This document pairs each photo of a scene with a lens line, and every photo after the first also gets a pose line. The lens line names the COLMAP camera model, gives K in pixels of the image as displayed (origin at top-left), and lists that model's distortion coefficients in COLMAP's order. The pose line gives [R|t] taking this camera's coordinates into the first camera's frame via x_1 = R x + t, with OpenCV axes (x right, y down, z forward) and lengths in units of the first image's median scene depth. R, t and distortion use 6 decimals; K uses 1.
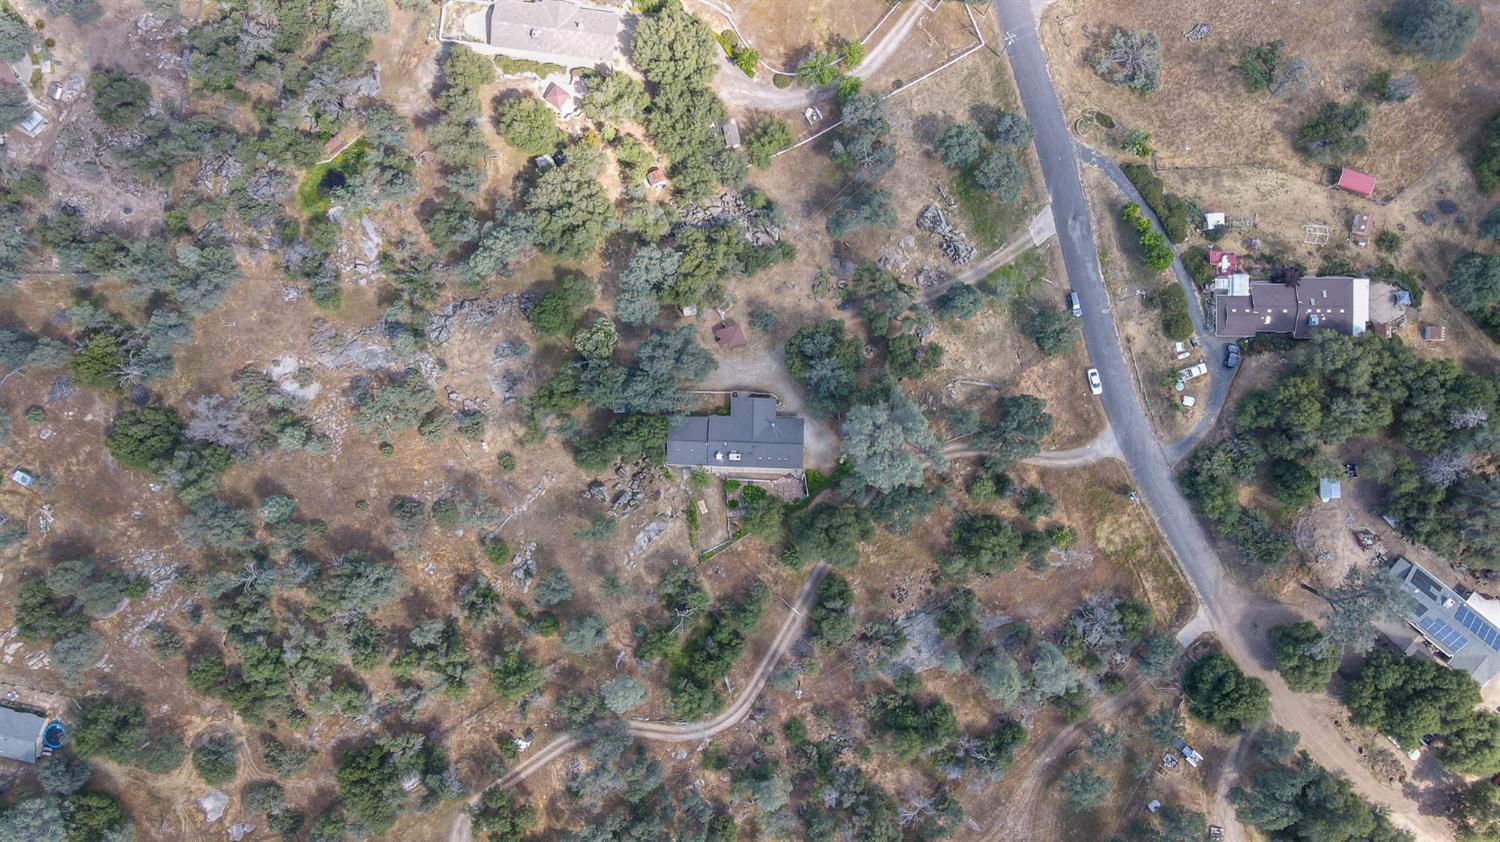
lens RADIAL K [[1110.4, 0, 750.0], [0, 1110.4, 421.0], [0, 0, 1]] dist [-0.011224, 0.074688]
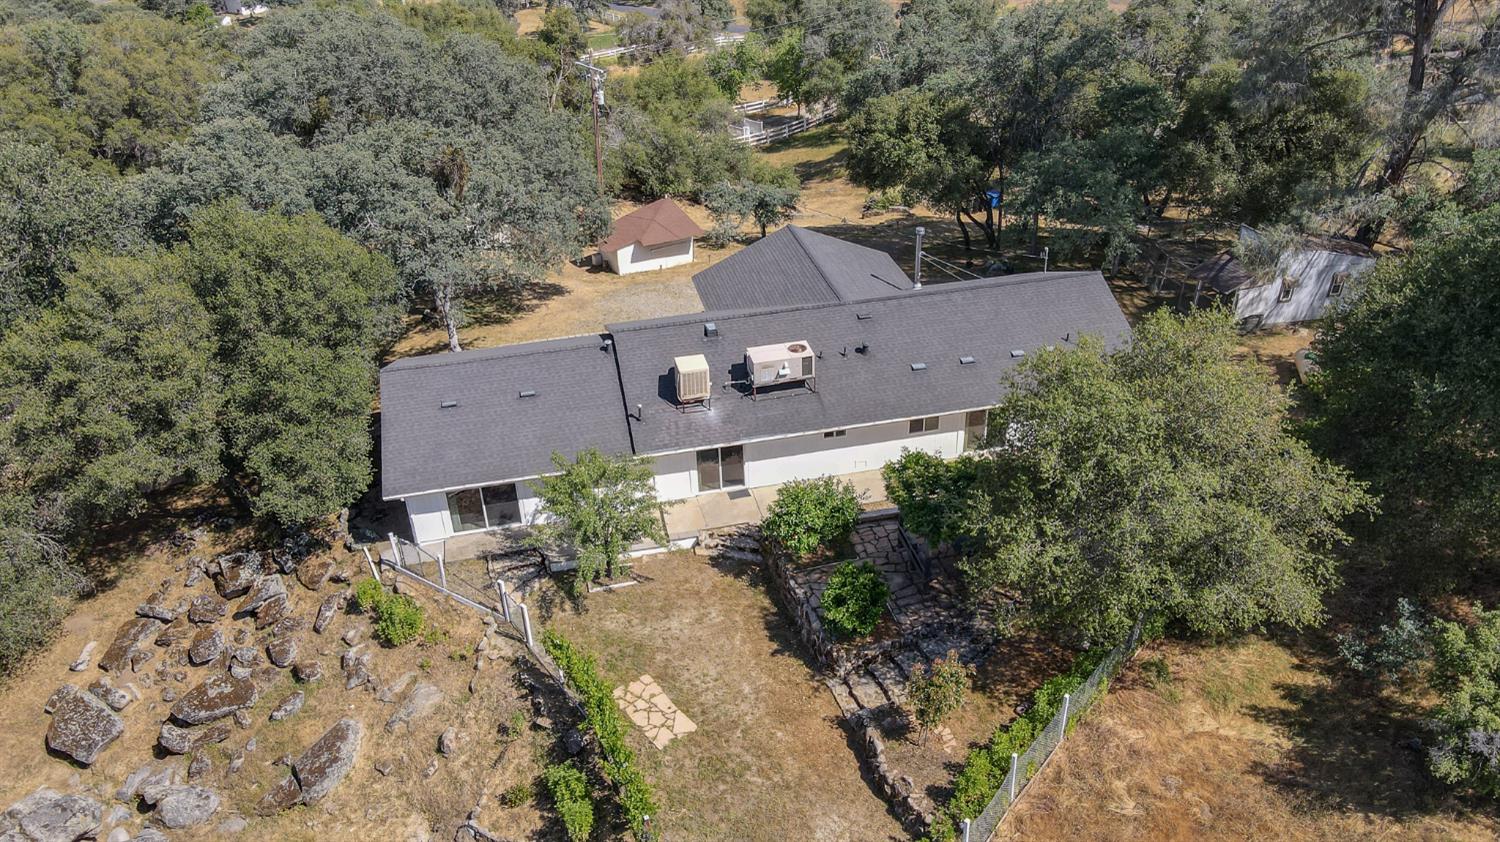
lens RADIAL K [[1110.4, 0, 750.0], [0, 1110.4, 421.0], [0, 0, 1]] dist [-0.011224, 0.074688]
pose [[0.967446, -0.136249, 0.213272, -0.055908], [0.252975, 0.496558, -0.830322, 0.178249], [0.007229, 0.857244, 0.514860, 0.900423]]
